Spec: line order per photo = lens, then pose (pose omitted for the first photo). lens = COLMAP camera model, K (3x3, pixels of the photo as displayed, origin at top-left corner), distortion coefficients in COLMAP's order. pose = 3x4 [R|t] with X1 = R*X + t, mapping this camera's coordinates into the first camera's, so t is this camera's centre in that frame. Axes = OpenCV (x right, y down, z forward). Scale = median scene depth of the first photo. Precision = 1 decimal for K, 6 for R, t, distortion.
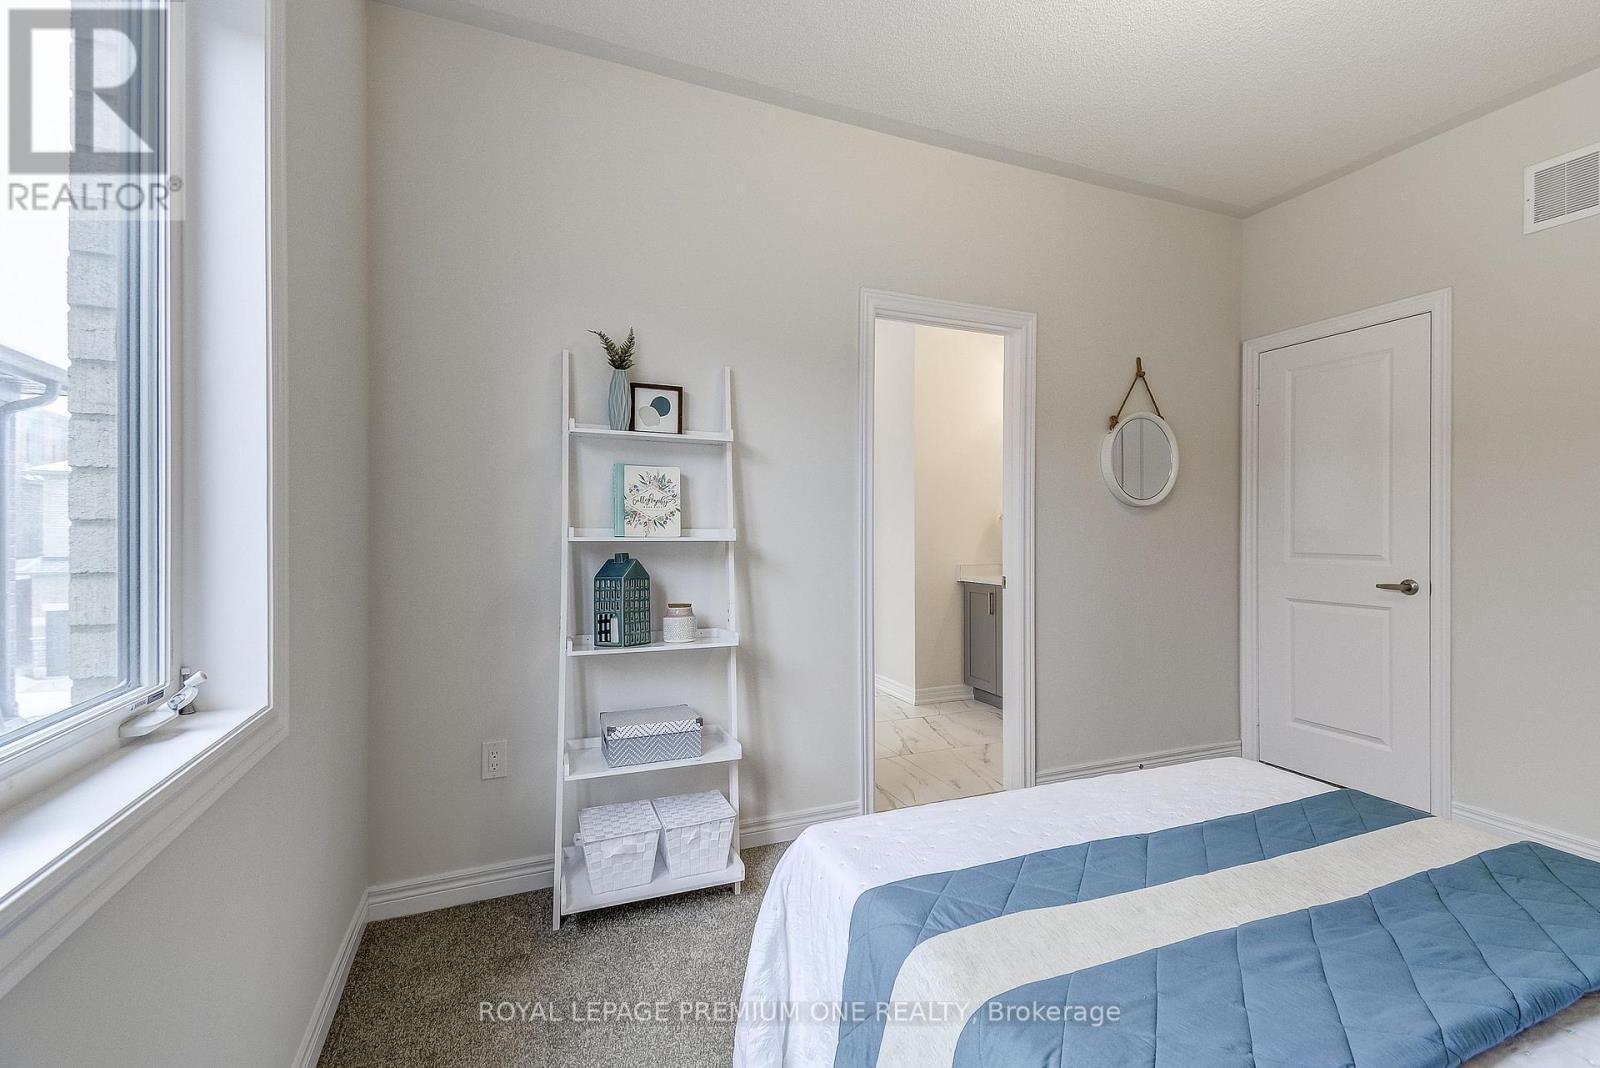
lens RADIAL K [[715.9, 0, 804.3], [0, 715.9, 539.2], [0, 0, 1]] dist [0.018281, 0.000025]
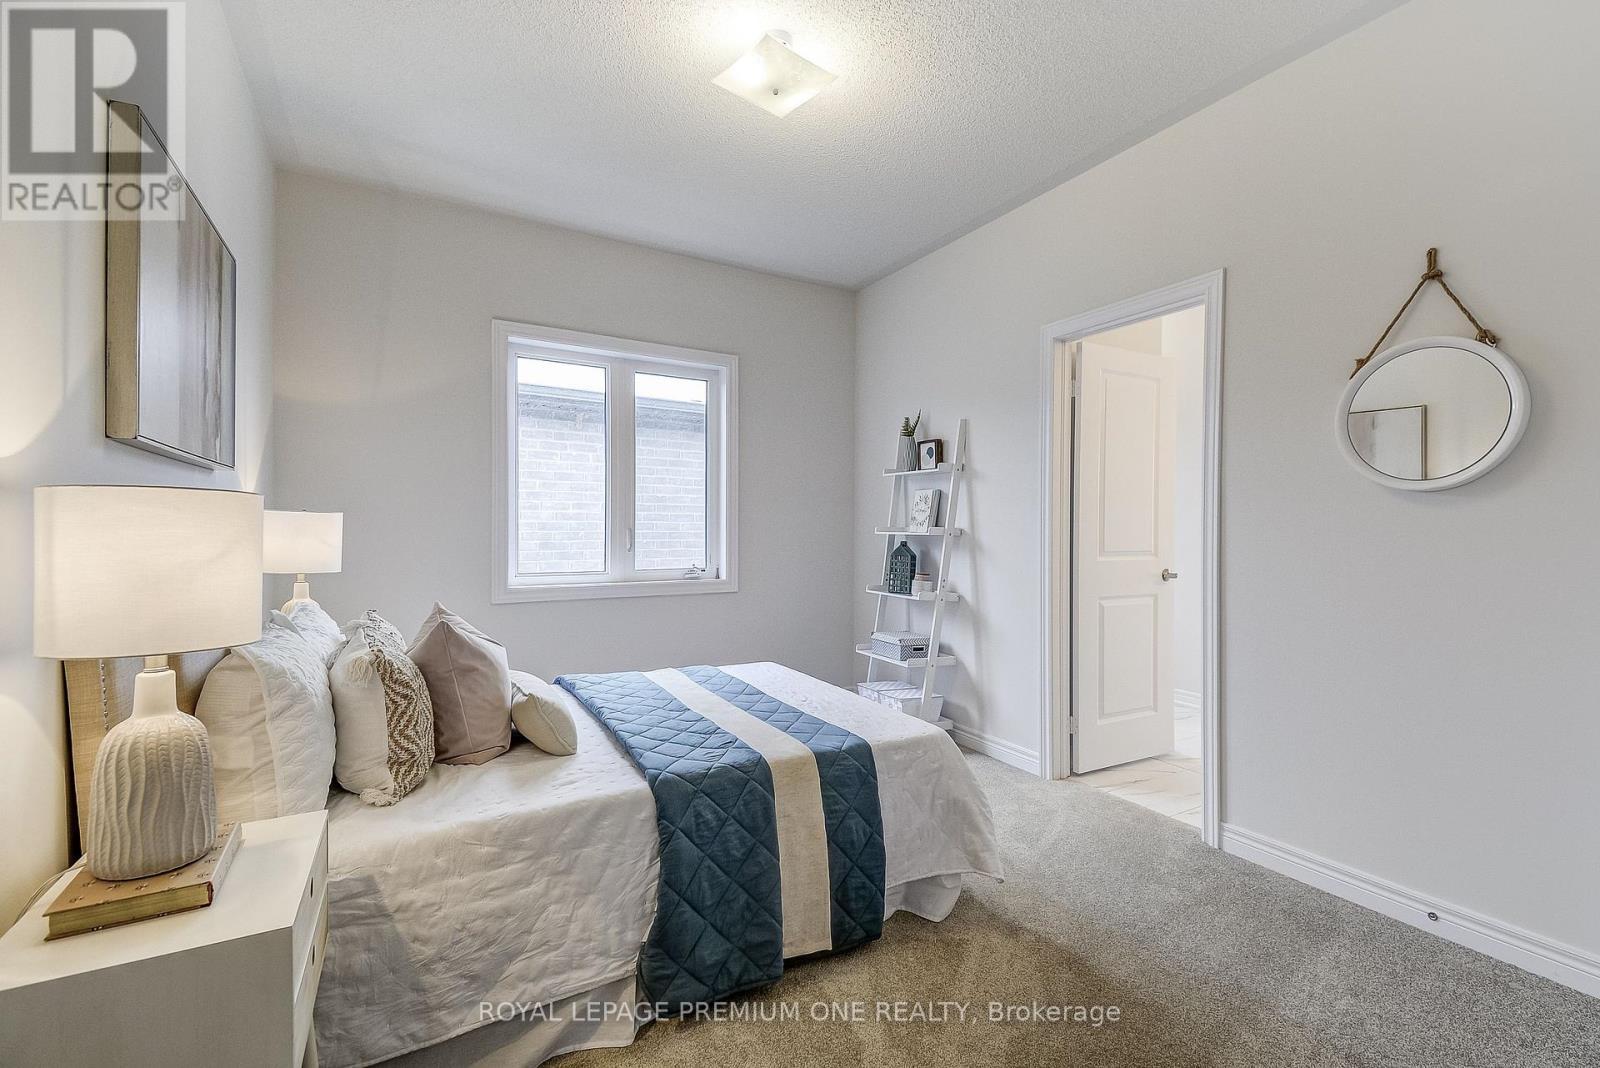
lens RADIAL K [[715.9, 0, 809.6], [0, 715.9, 525.8], [0, 0, 1]] dist [0.018281, 0.000025]
pose [[0.112322, -0.006695, -0.993649, 1.416124], [-0.012943, 0.999883, -0.008200, -0.001429], [0.993588, 0.013782, 0.112222, 0.548889]]
